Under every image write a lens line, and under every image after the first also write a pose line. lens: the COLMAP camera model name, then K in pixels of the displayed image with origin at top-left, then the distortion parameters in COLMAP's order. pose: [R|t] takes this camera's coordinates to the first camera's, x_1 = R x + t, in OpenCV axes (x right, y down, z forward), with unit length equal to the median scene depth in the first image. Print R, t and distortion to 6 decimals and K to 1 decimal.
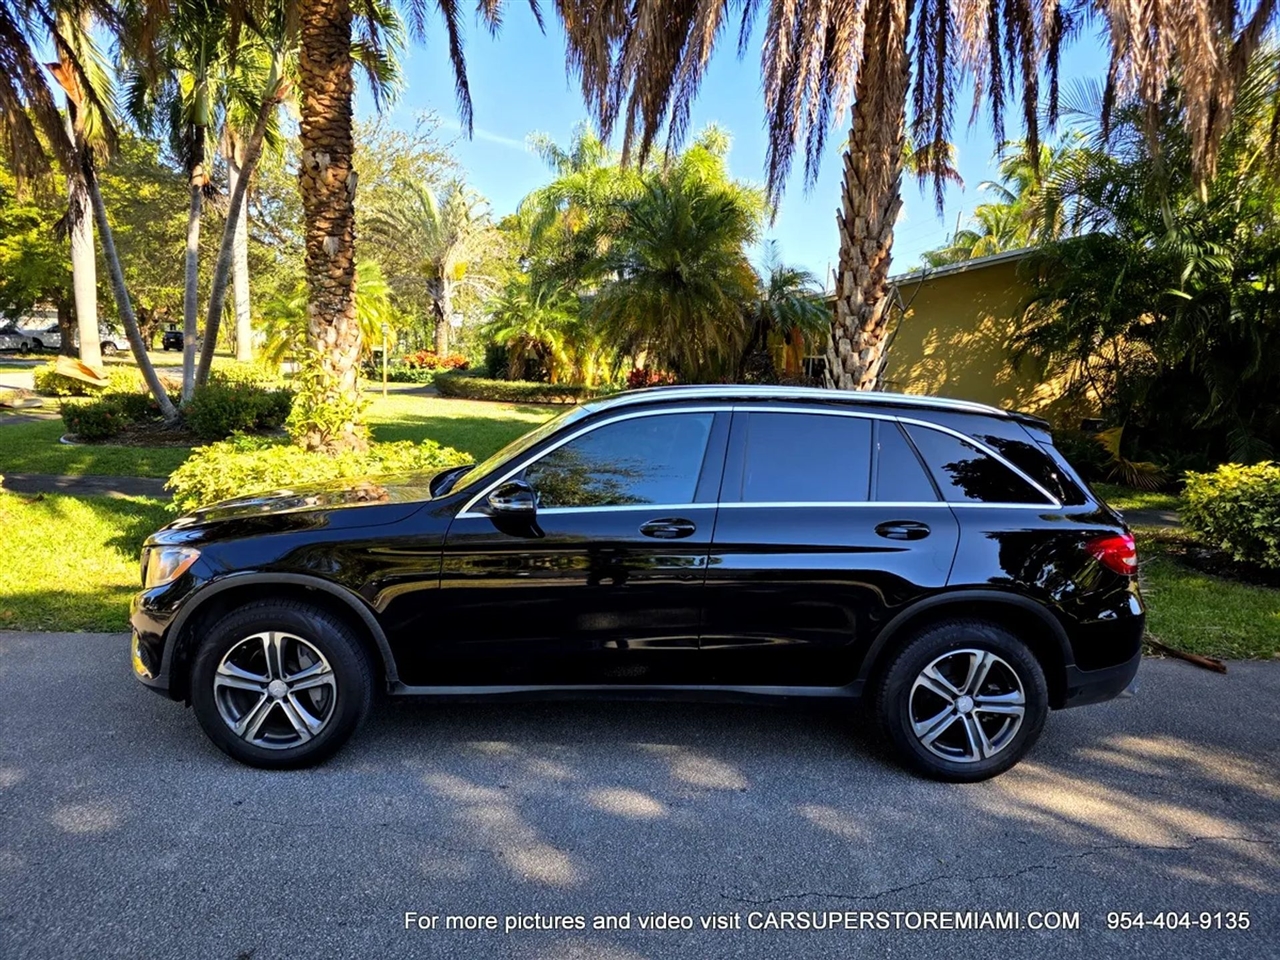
lens RADIAL K [[863.4, 0, 640.7], [0, 863.4, 487.4], [0, 0, 1]] dist [0.046762, -0.040654]
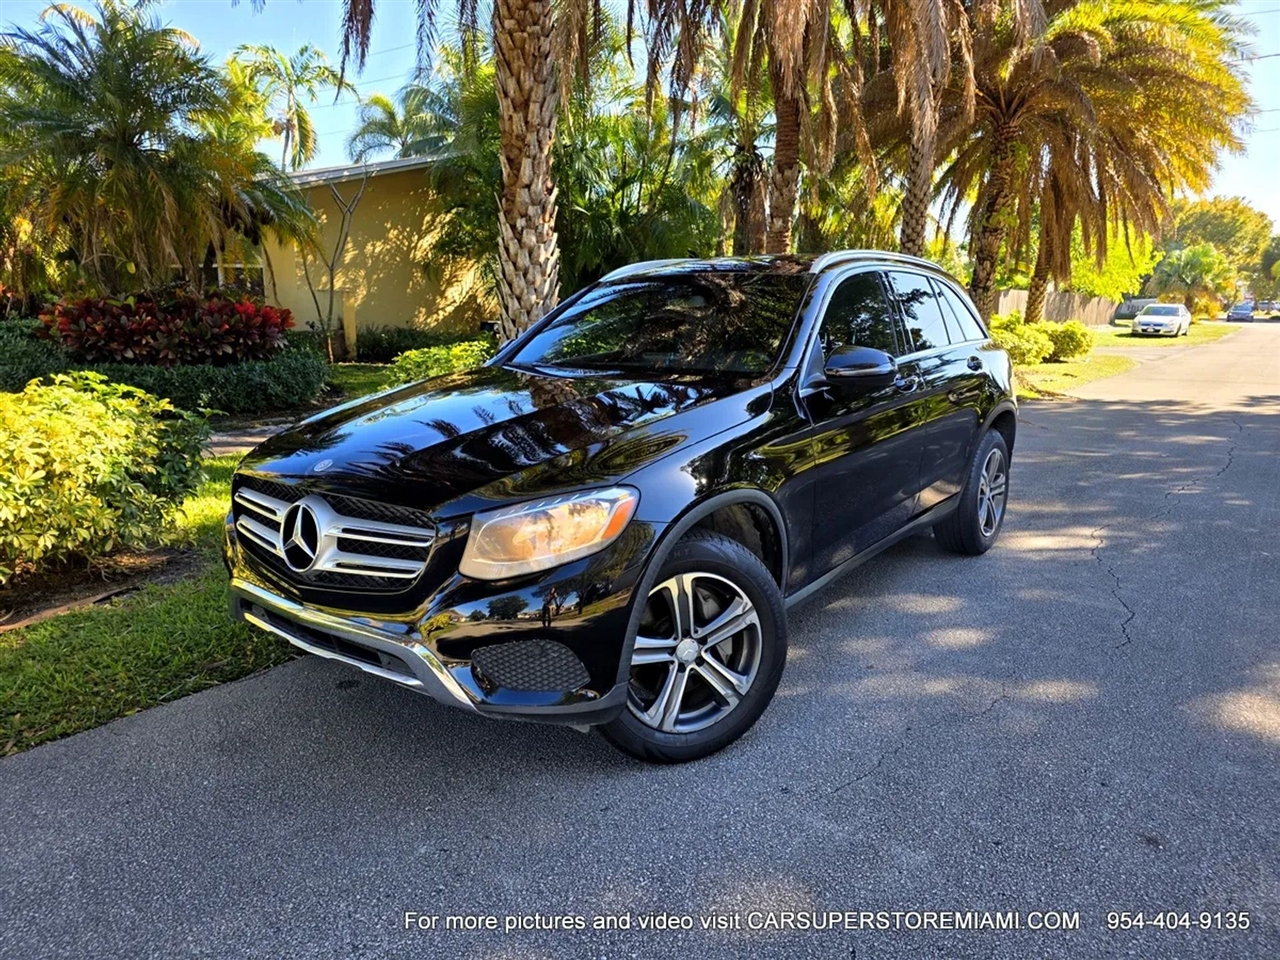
lens RADIAL K [[863.4, 0, 637.9], [0, 863.4, 474.7], [0, 0, 1]] dist [0.046762, -0.040654]
pose [[0.637583, -0.184859, 0.747874, -0.484999], [0.131554, 0.982650, 0.130737, -0.010333], [-0.759066, 0.015030, 0.650840, 0.277069]]
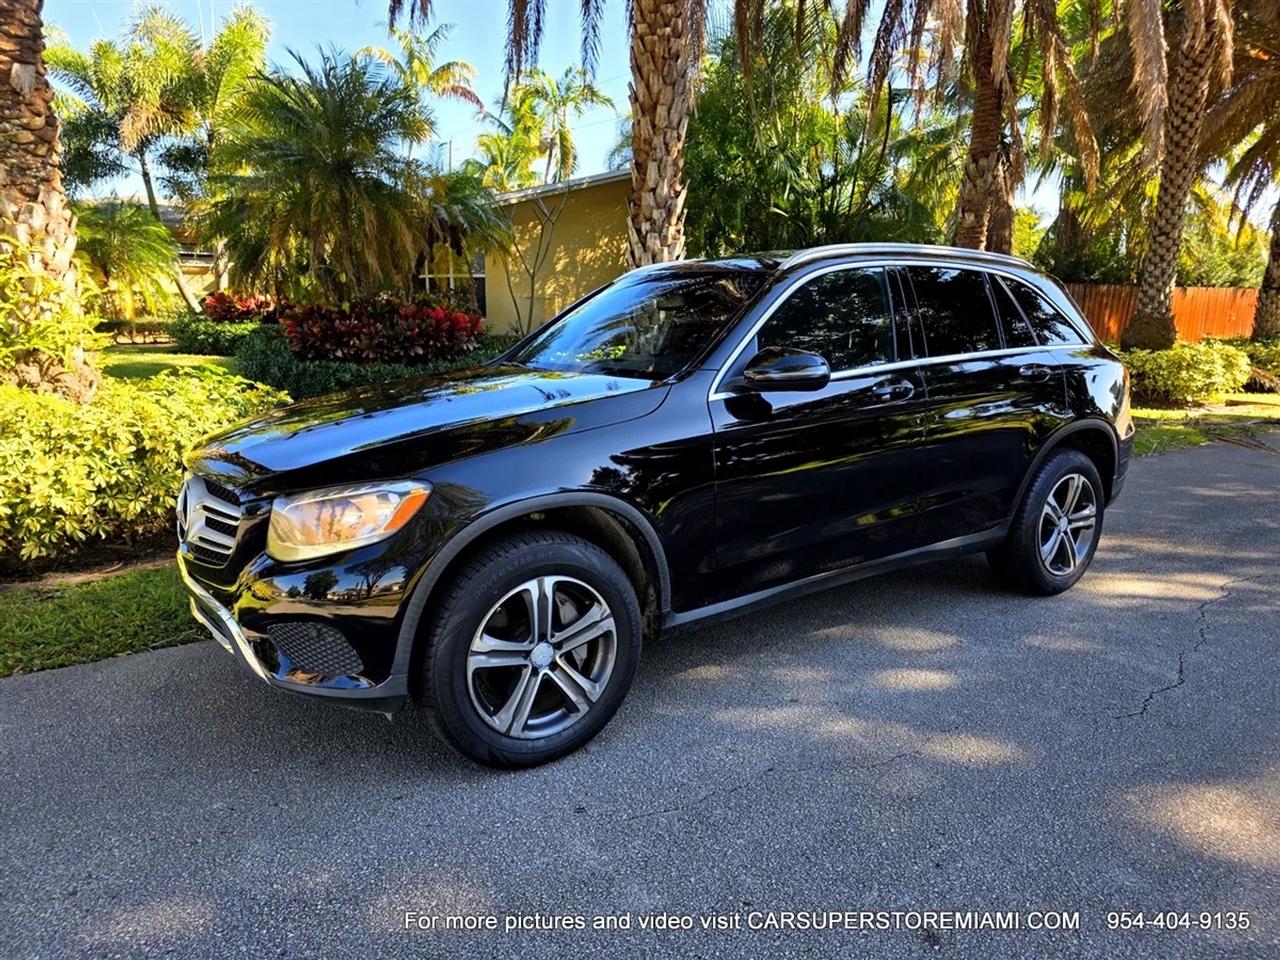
lens RADIAL K [[863.4, 0, 635.1], [0, 863.4, 489.4], [0, 0, 1]] dist [0.046762, -0.040654]
pose [[0.839092, -0.146208, 0.523973, -0.349926], [0.107780, 0.988792, 0.103311, 0.013528], [-0.533205, -0.030214, 0.845446, 0.172346]]
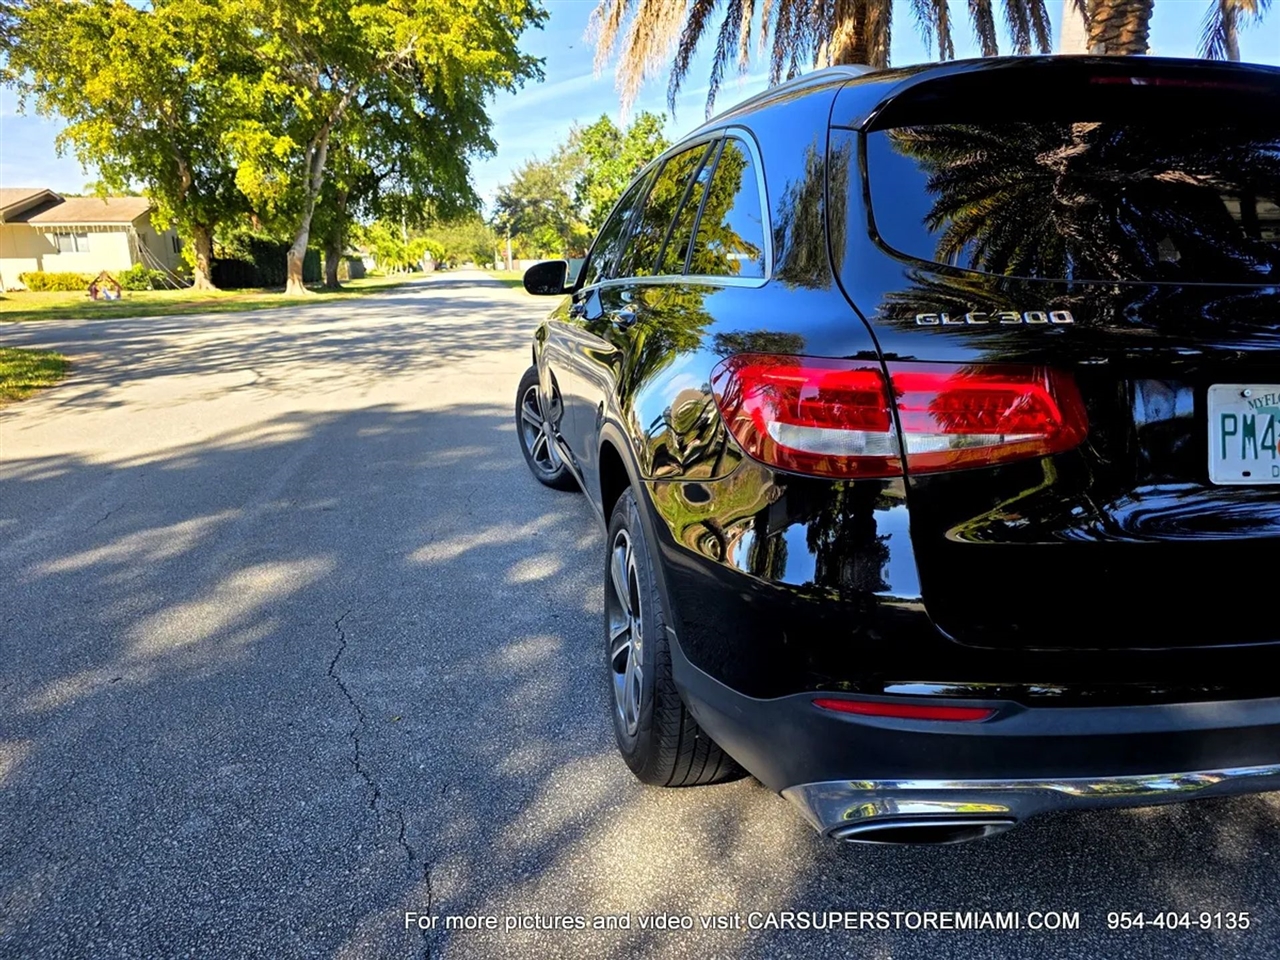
lens RADIAL K [[863.4, 0, 641.9], [0, 863.4, 490.0], [0, 0, 1]] dist [0.046762, -0.040654]
pose [[0.147114, 0.206607, -0.967301, 0.465283], [-0.127921, 0.973703, 0.188519, 0.024873], [0.980813, 0.096005, 0.169674, 0.458279]]
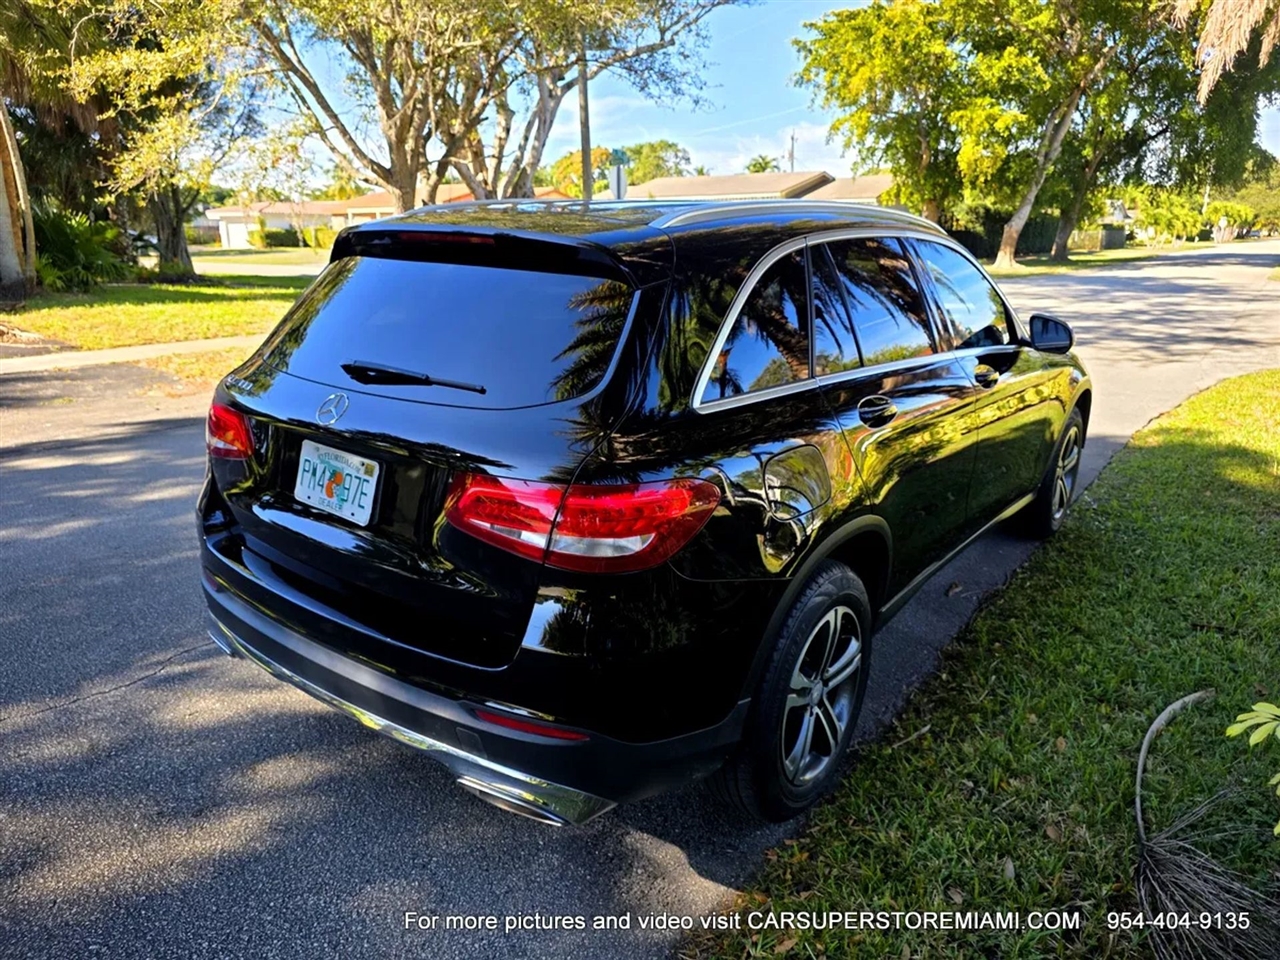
lens RADIAL K [[863.4, 0, 642.5], [0, 863.4, 487.3], [0, 0, 1]] dist [0.046762, -0.040654]
pose [[-0.622593, 0.177883, -0.762060, 0.457824], [-0.143685, 0.931280, 0.334772, -0.076973], [0.769242, 0.317923, -0.554249, 0.859068]]
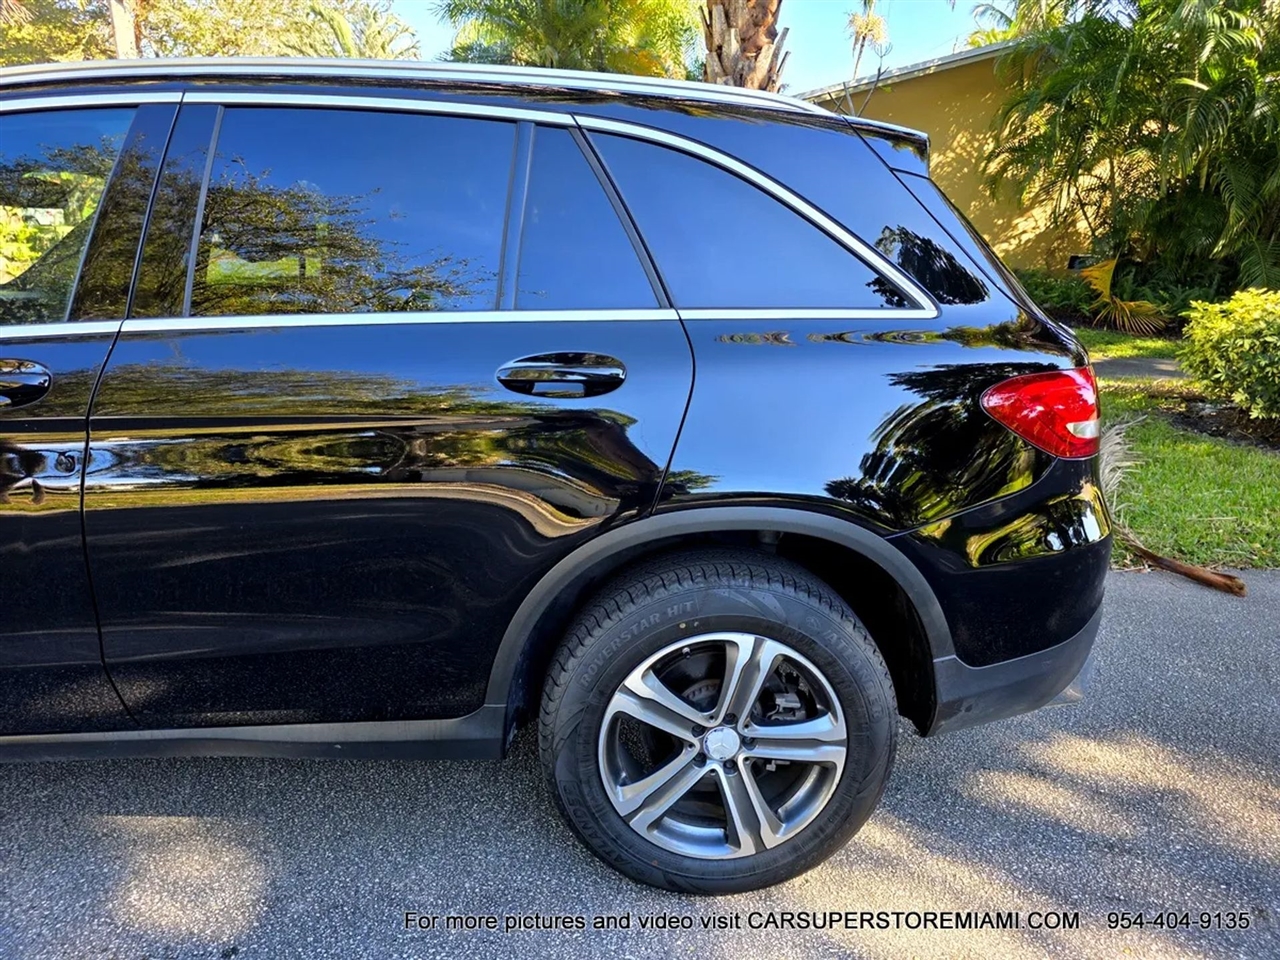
lens RADIAL K [[863.4, 0, 643.7], [0, 863.4, 480.8], [0, 0, 1]] dist [0.046762, -0.040654]
pose [[0.999532, -0.029661, 0.007514, 0.168786], [0.028349, 0.990115, 0.137365, 0.021867], [-0.011514, -0.137088, 0.990492, 0.283276]]
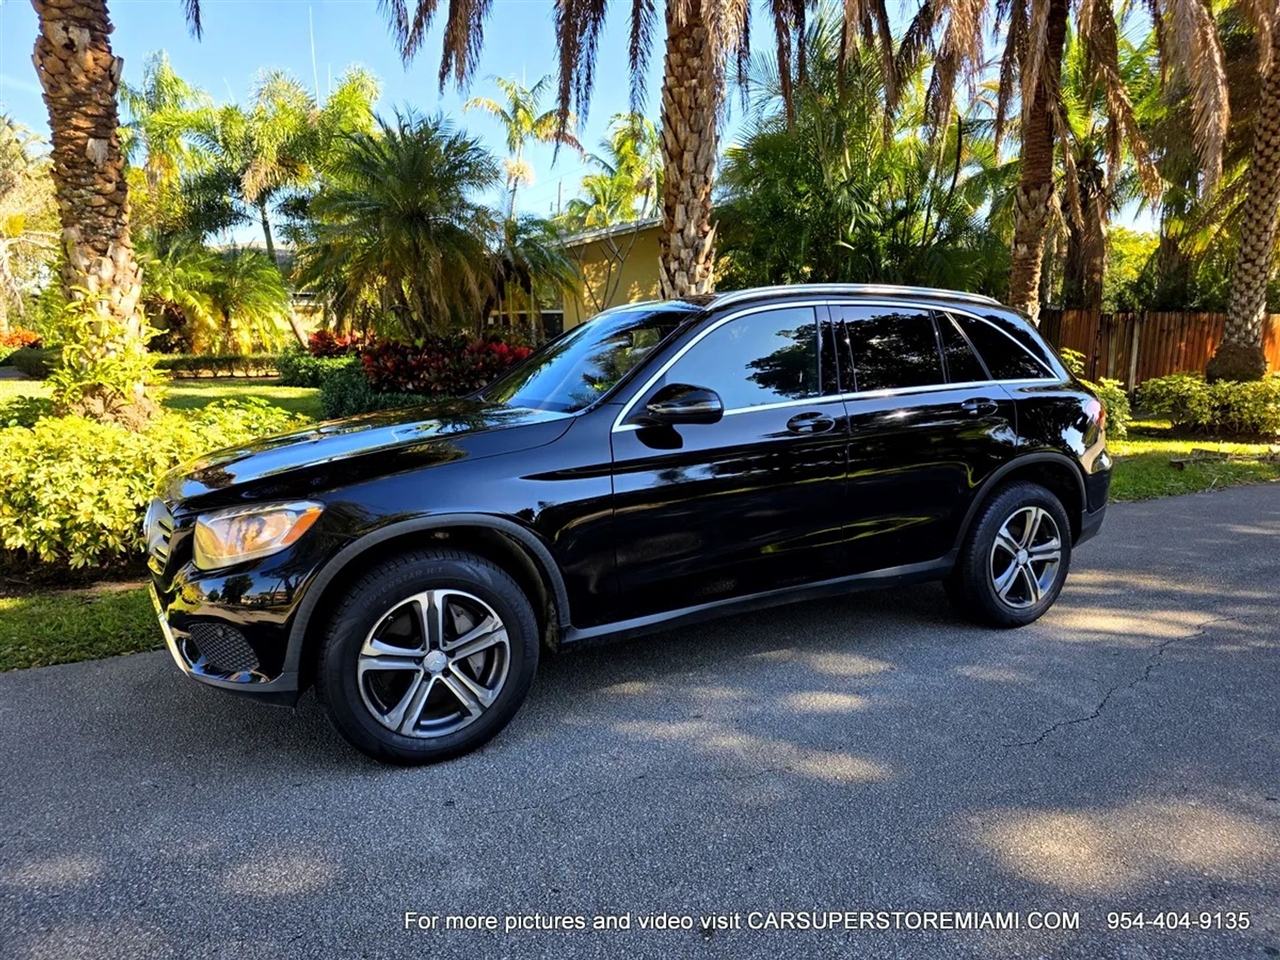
lens RADIAL K [[863.4, 0, 644.8], [0, 863.4, 477.7], [0, 0, 1]] dist [0.046762, -0.040654]
pose [[0.895434, -0.111582, 0.430985, -0.280455], [0.102687, 0.993743, 0.043933, 0.023282], [-0.433190, 0.004917, 0.901289, 0.095346]]
